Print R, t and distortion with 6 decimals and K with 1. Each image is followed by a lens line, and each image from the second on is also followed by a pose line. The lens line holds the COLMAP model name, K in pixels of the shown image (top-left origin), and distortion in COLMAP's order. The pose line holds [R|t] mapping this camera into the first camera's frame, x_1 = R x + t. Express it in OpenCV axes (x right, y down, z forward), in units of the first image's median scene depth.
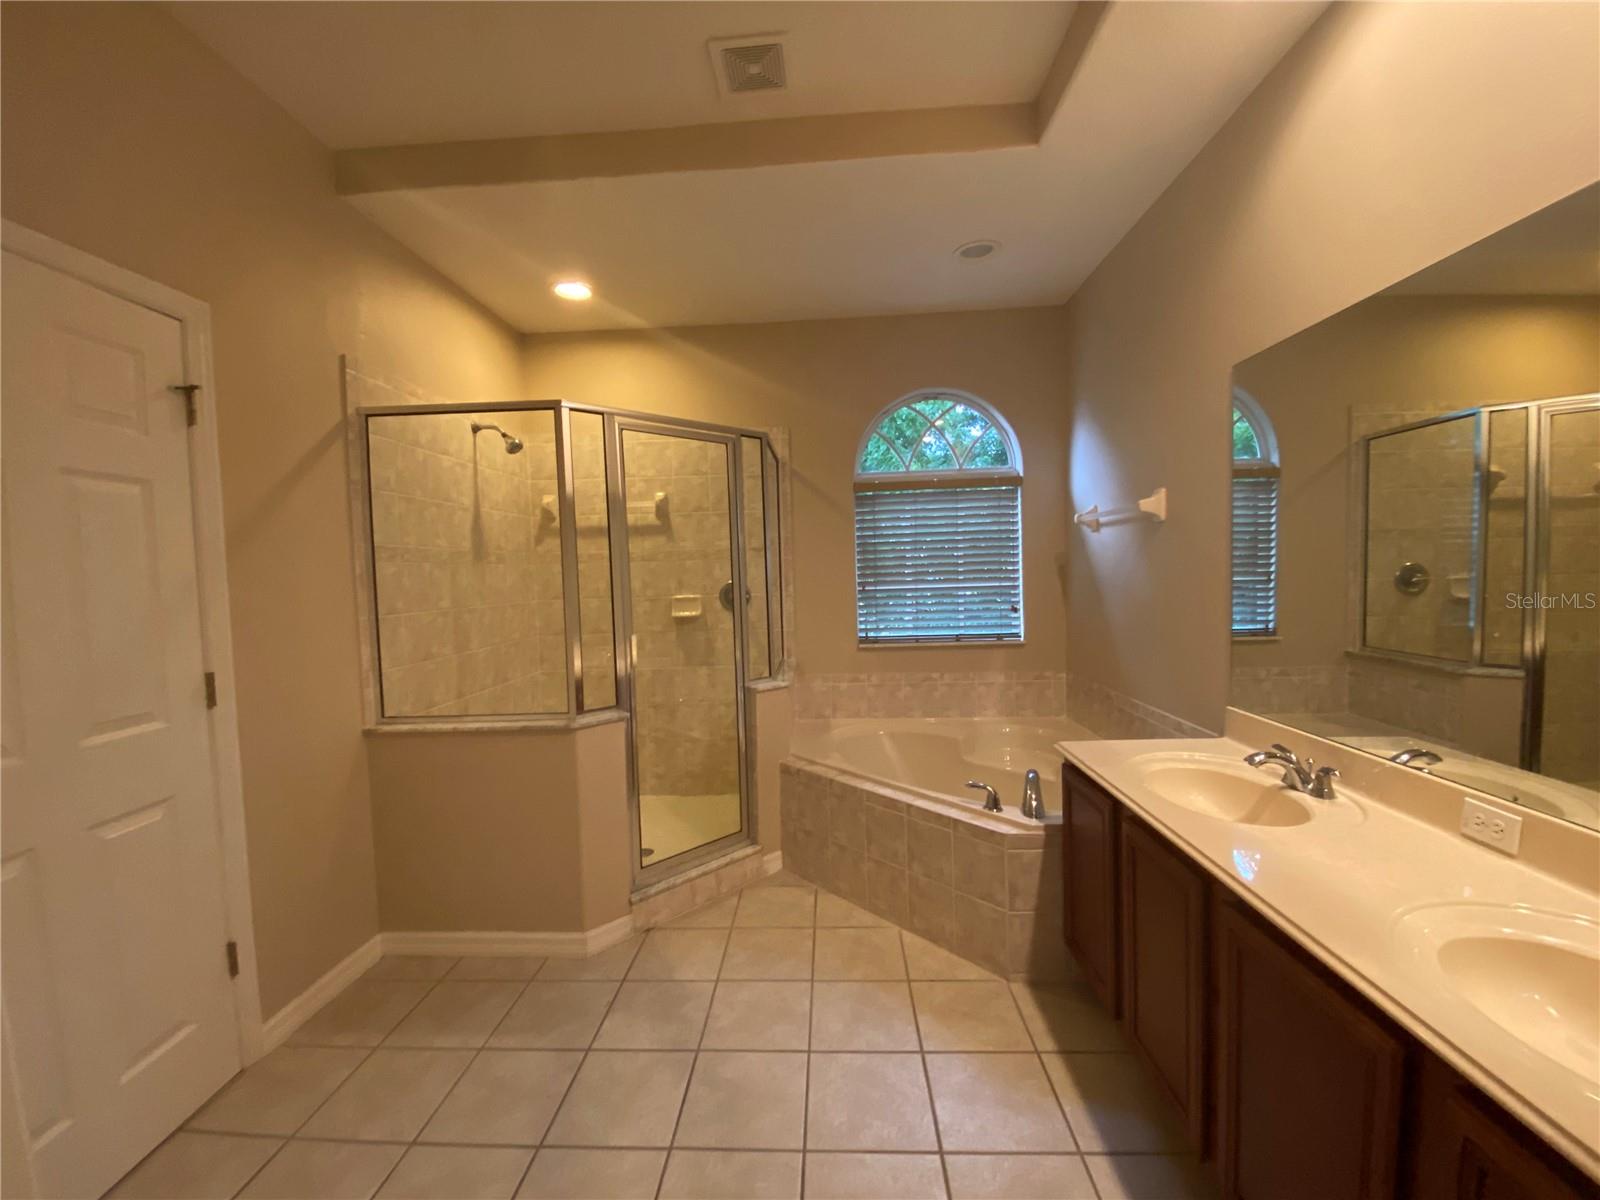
lens RADIAL K [[642.7, 0, 803.8], [0, 642.7, 603.3], [0, 0, 1]] dist [-0.025451, -0.000229]
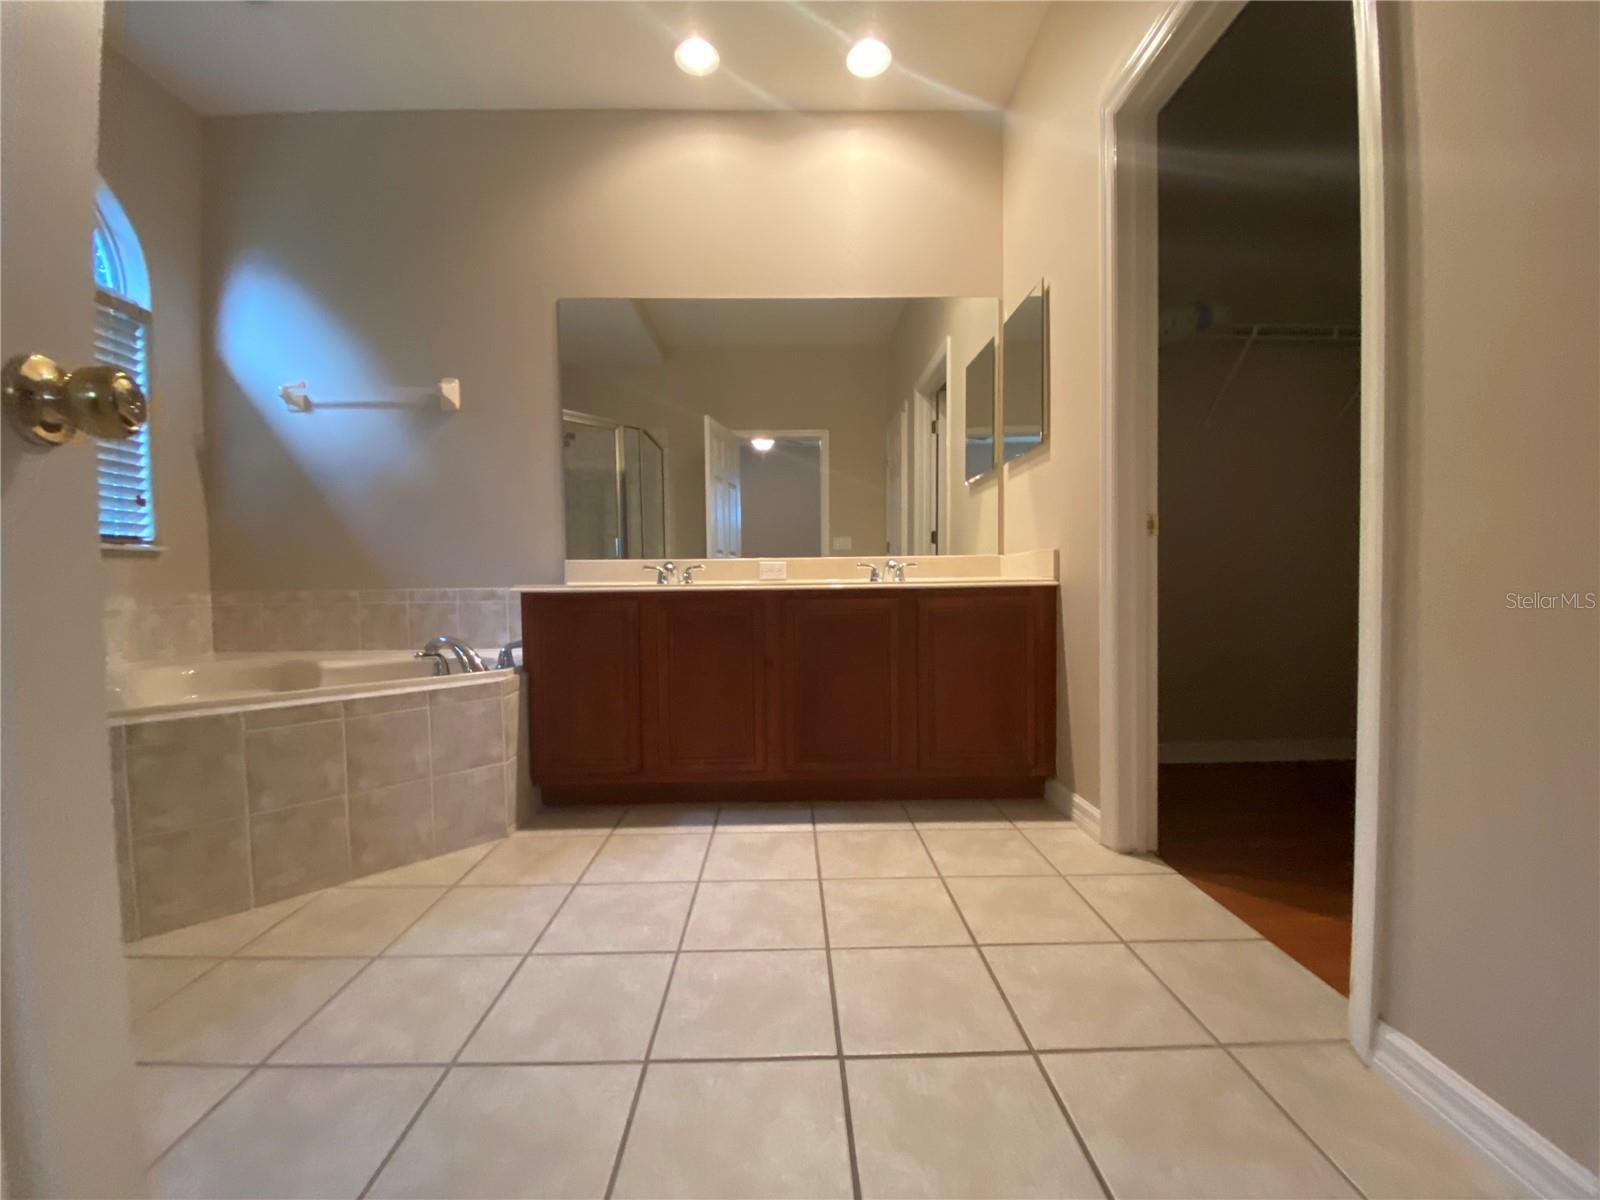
lens RADIAL K [[642.7, 0, 803.8], [0, 642.7, 603.3], [0, 0, 1]] dist [-0.025451, -0.000229]
pose [[-0.069135, -0.024032, 0.997318, -0.581993], [0.057272, 0.997965, 0.028018, 0.211633], [-0.995962, 0.059055, -0.067618, 0.526445]]
